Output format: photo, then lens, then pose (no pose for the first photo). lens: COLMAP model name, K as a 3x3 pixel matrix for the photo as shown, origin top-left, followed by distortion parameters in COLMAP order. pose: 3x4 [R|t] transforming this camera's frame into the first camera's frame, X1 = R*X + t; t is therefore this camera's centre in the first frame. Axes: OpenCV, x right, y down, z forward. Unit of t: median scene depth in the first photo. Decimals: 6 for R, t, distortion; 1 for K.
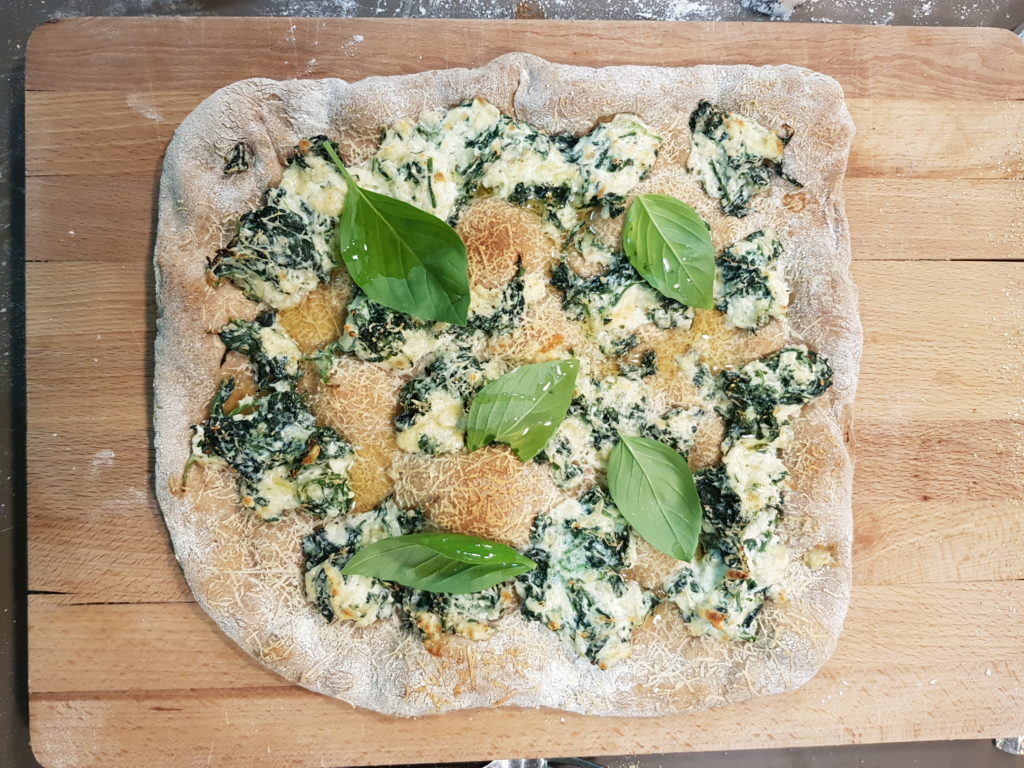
lens RADIAL K [[794.2, 0, 512.0], [0, 794.2, 384.0], [0, 0, 1]] dist [0.100483, -0.243289]
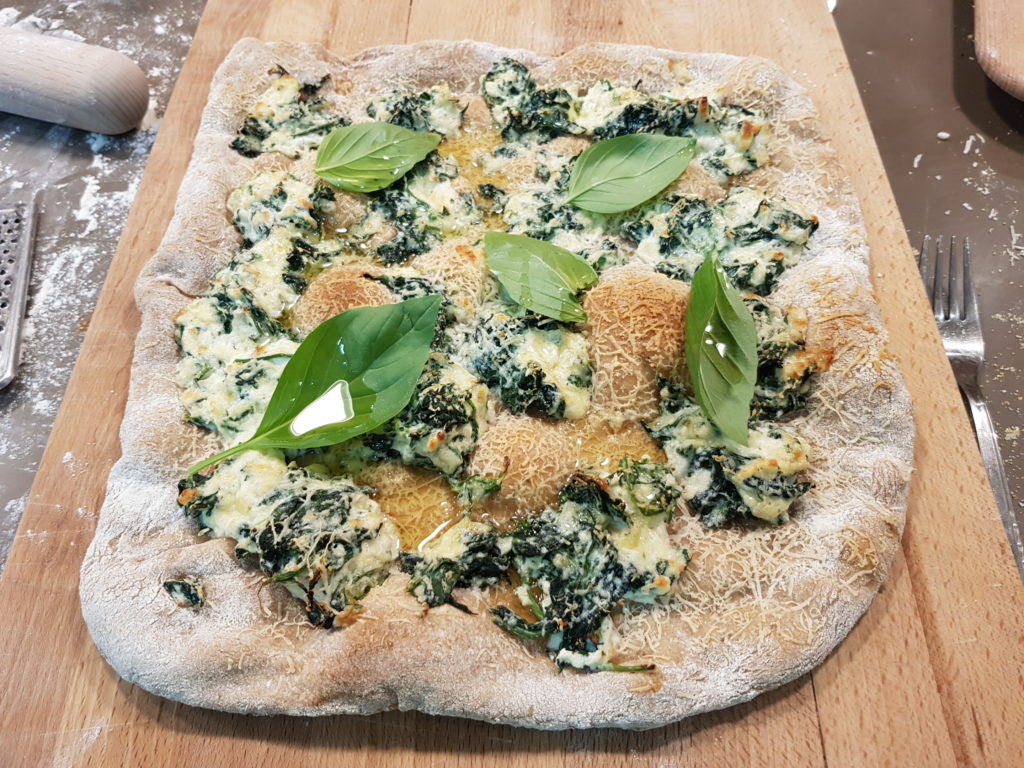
lens RADIAL K [[794.2, 0, 512.0], [0, 794.2, 384.0], [0, 0, 1]] dist [0.100483, -0.243289]
pose [[0.024941, -0.876424, 0.480894, -0.514317], [0.999638, 0.026717, -0.003154, 0.008128], [-0.010083, 0.480799, 0.876773, 0.278429]]
